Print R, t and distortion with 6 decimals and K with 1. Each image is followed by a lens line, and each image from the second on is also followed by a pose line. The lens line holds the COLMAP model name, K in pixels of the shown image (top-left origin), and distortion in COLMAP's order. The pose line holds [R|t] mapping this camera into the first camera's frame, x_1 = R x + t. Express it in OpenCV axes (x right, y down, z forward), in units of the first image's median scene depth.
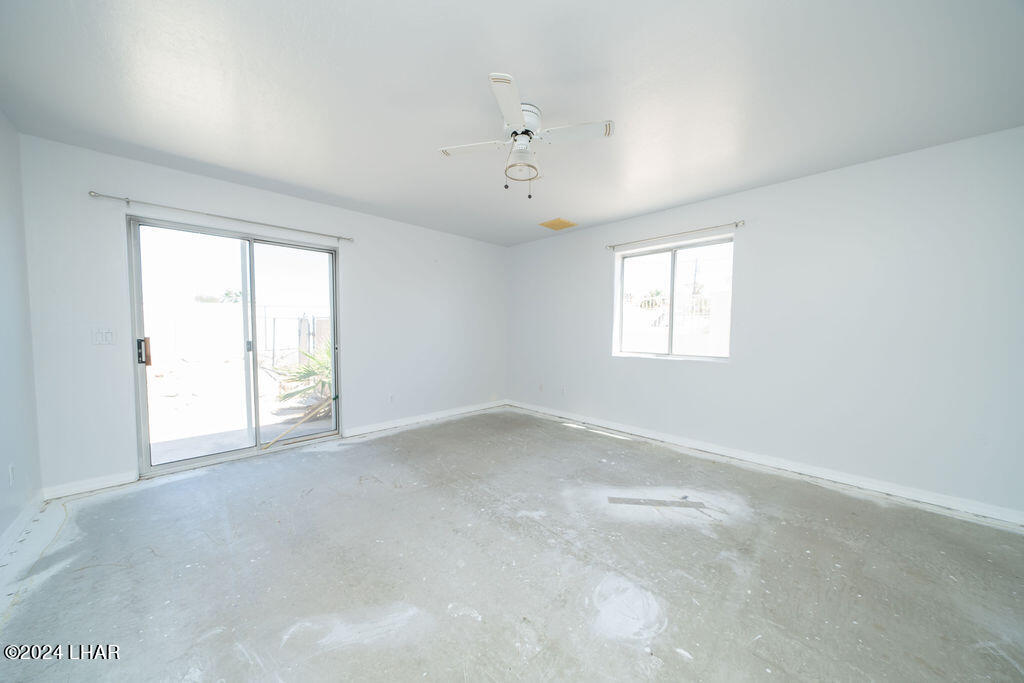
lens RADIAL K [[350.8, 0, 512.0], [0, 350.8, 341.5], [0, 0, 1]] dist [-0.005127, -0.000137]
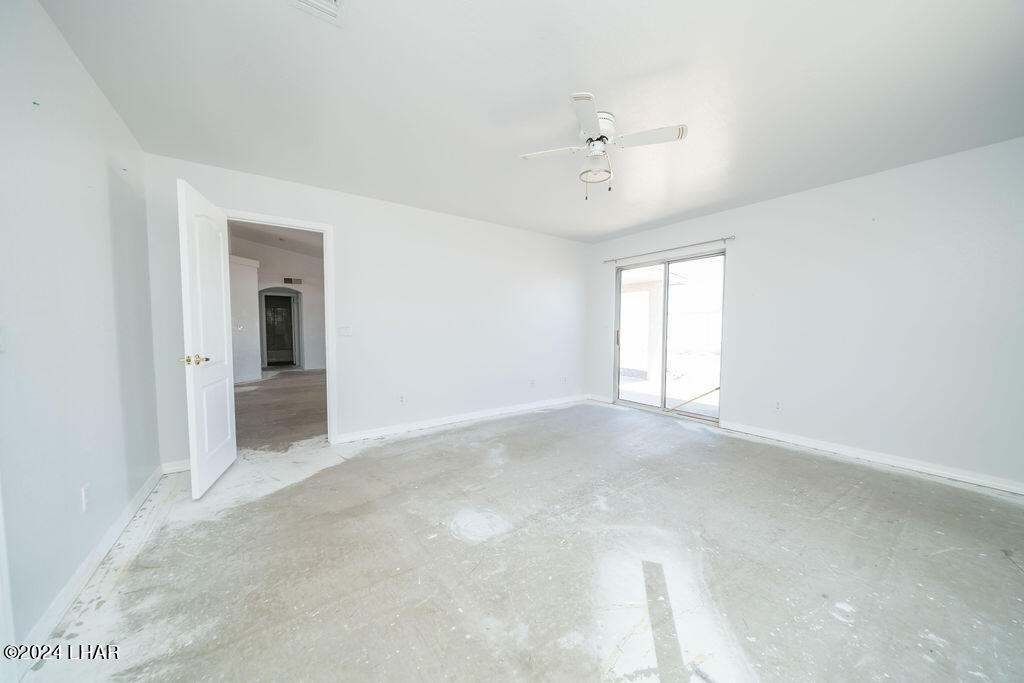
lens RADIAL K [[350.8, 0, 512.0], [0, 350.8, 341.5], [0, 0, 1]] dist [-0.005127, -0.000137]
pose [[-0.178247, 0.033513, -0.983415, 0.983098], [-0.039653, 0.998363, 0.041209, -0.005837], [0.983186, 0.046340, -0.176627, 0.816679]]
